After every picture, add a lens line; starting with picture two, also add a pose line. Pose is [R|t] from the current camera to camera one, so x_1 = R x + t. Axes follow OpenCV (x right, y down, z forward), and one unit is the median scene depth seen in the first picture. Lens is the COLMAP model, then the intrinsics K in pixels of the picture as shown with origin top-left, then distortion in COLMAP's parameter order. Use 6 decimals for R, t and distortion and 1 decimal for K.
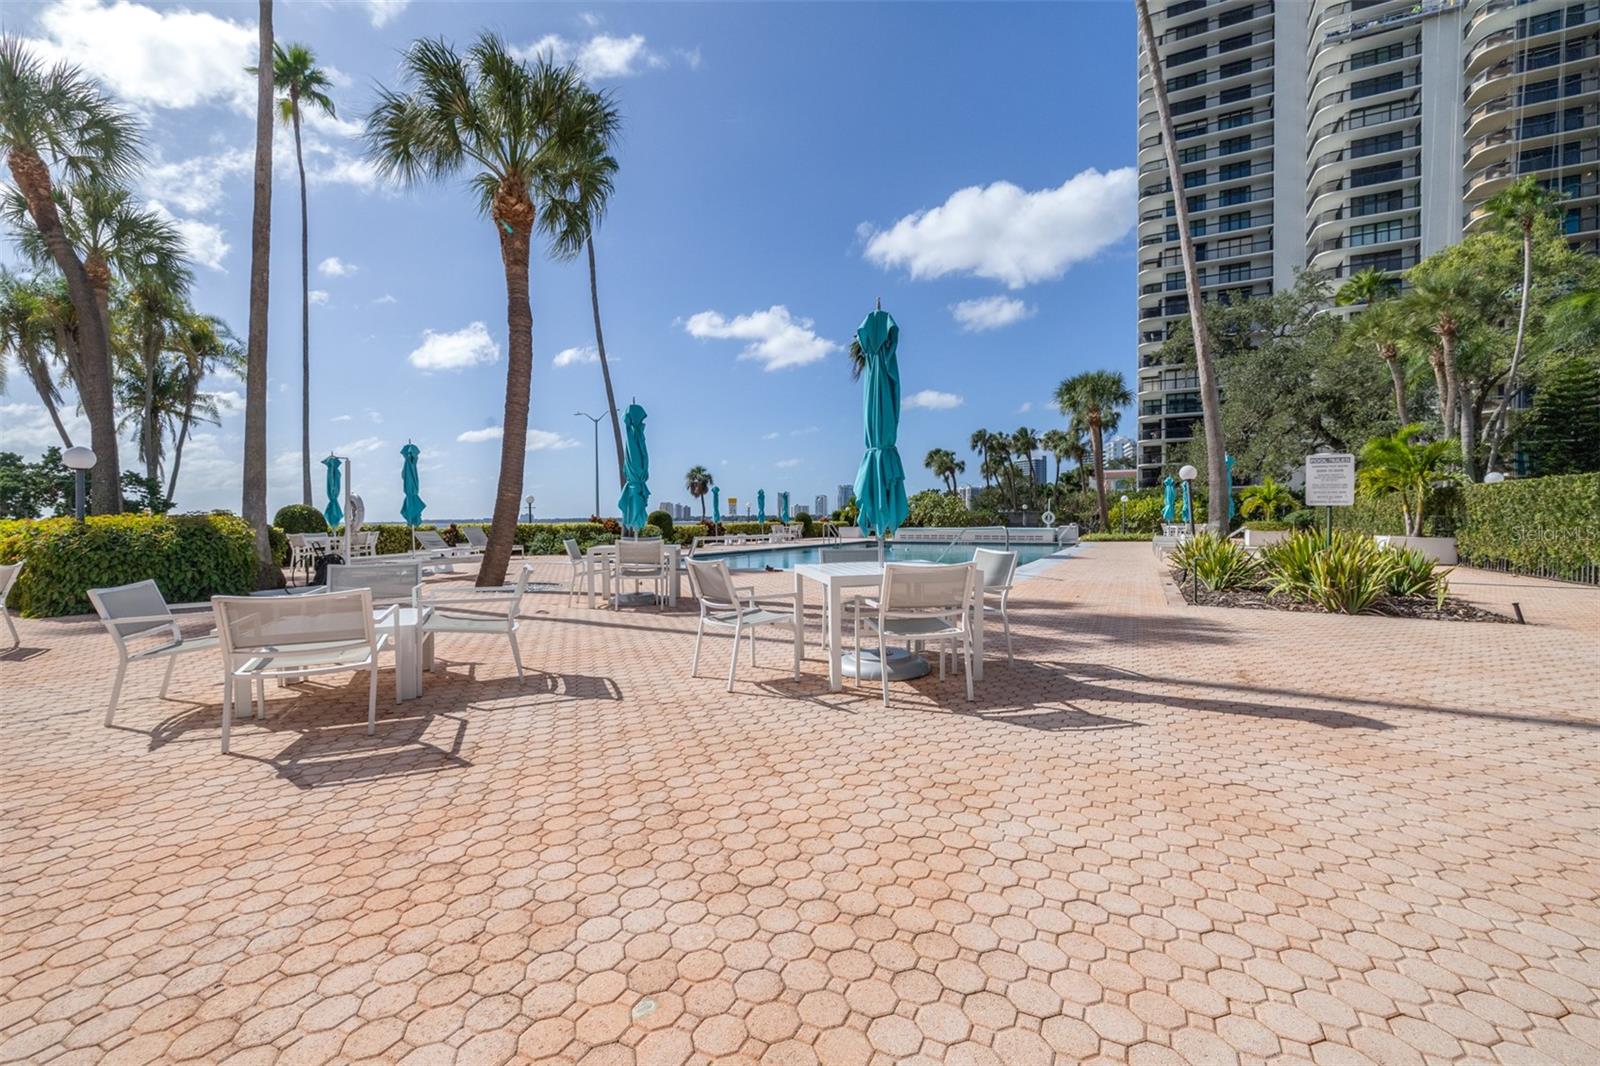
lens RADIAL K [[679.6, 0, 792.0], [0, 679.6, 527.4], [0, 0, 1]] dist [-0.000942, 0.000115]
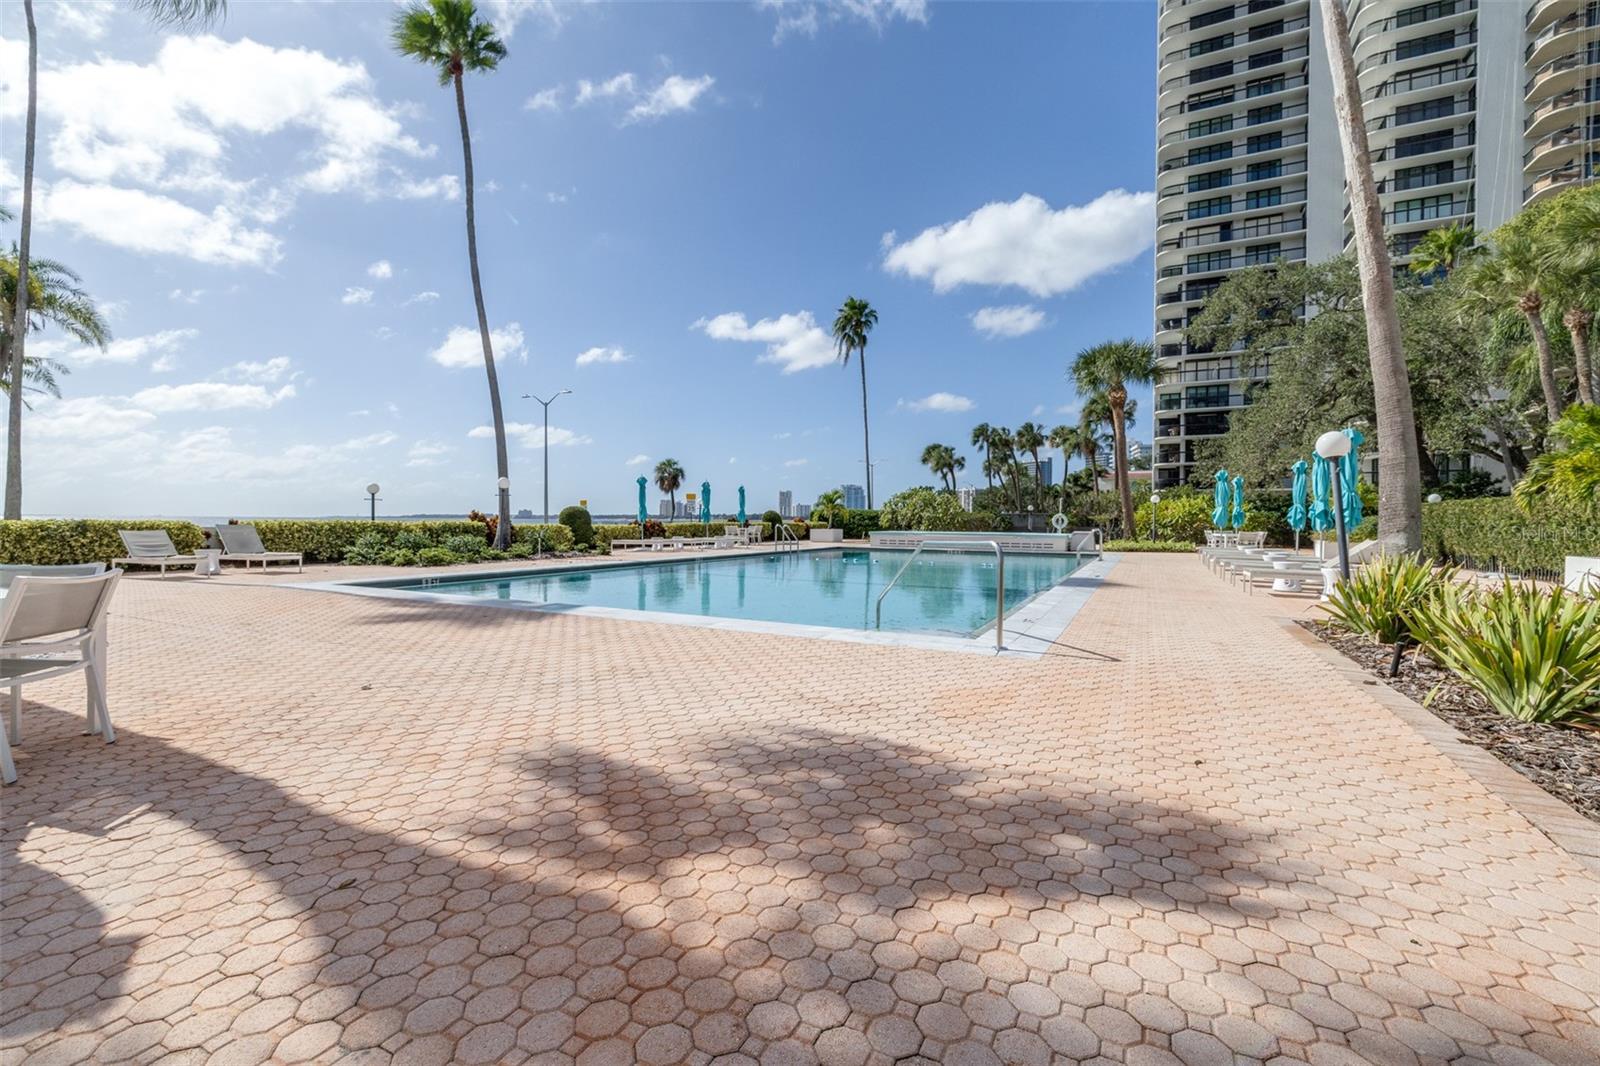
lens RADIAL K [[685.0, 0, 799.8], [0, 685.0, 525.4], [0, 0, 1]] dist [-0.001191, -0.000112]
pose [[0.999898, 0.012448, 0.007024, 0.033008], [-0.012433, 0.999920, -0.002247, -0.001891], [-0.007052, 0.002159, 0.999973, 0.099824]]
